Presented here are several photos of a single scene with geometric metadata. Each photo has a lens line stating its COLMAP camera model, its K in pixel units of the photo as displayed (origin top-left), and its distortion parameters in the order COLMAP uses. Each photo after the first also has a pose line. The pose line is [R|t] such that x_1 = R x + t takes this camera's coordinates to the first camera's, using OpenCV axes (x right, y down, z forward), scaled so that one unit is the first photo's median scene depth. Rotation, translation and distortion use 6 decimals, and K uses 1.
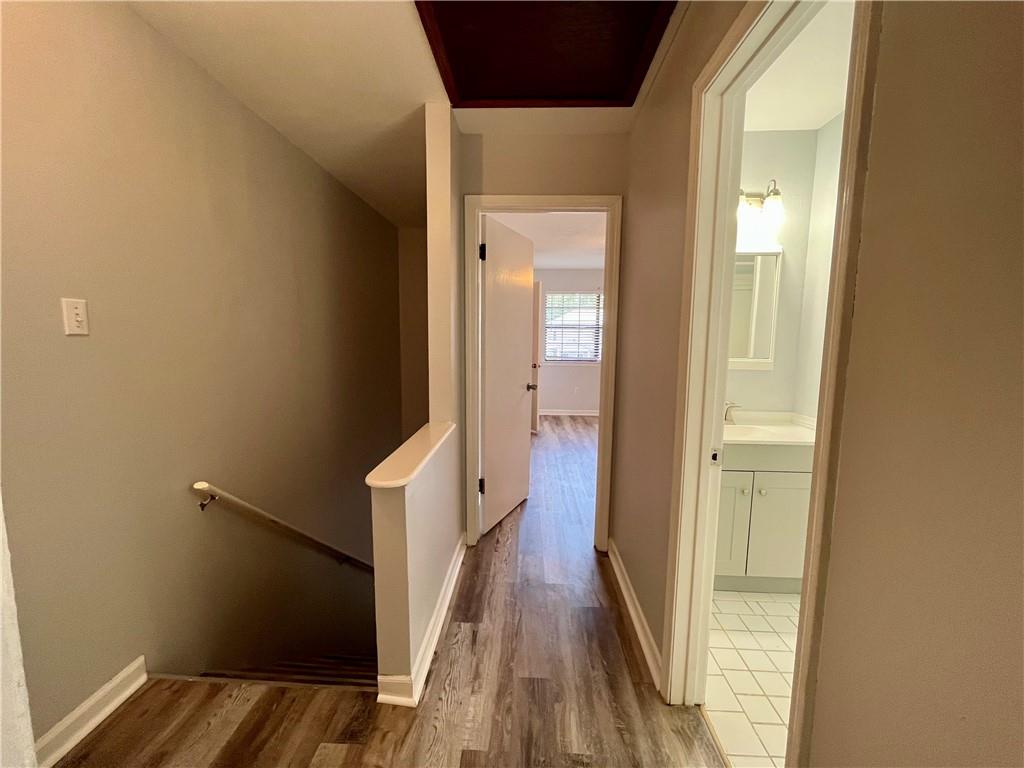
lens RADIAL K [[413.9, 0, 513.0], [0, 413.9, 378.2], [0, 0, 1]] dist [-0.002352, -0.000636]
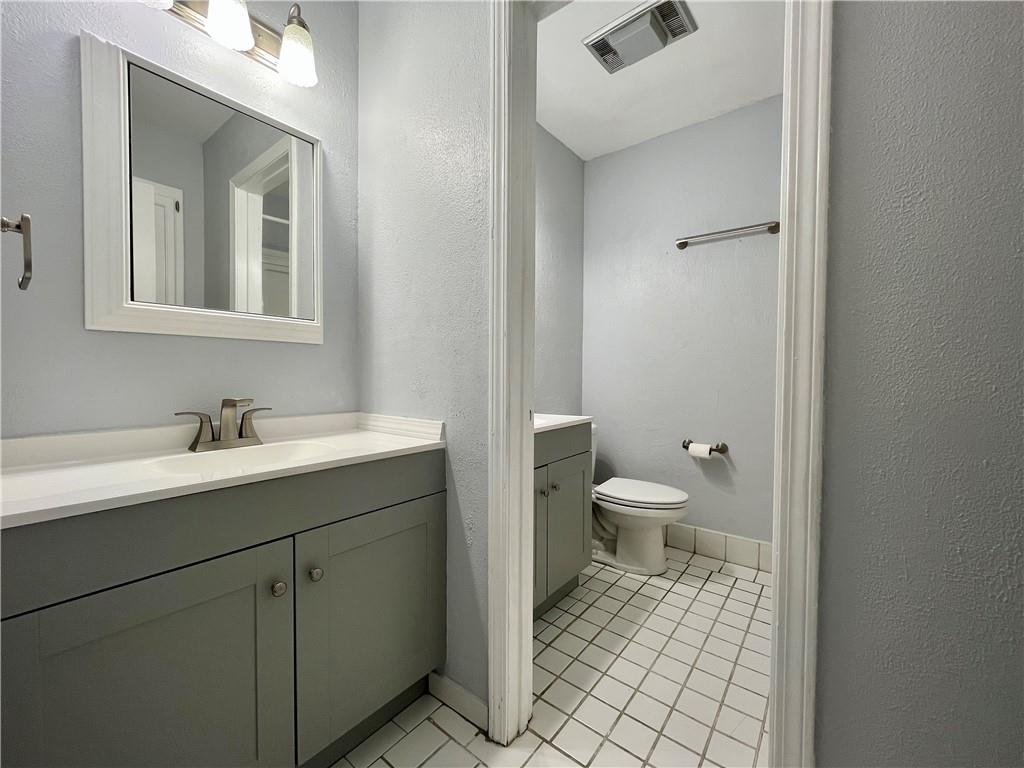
lens RADIAL K [[413.9, 0, 521.8], [0, 413.9, 375.3], [0, 0, 1]] dist [-0.002352, -0.000636]
pose [[0.557985, -0.038939, 0.828937, 0.342311], [0.084259, 0.996395, -0.009913, 0.071412], [-0.825562, 0.075376, 0.559255, 0.506992]]
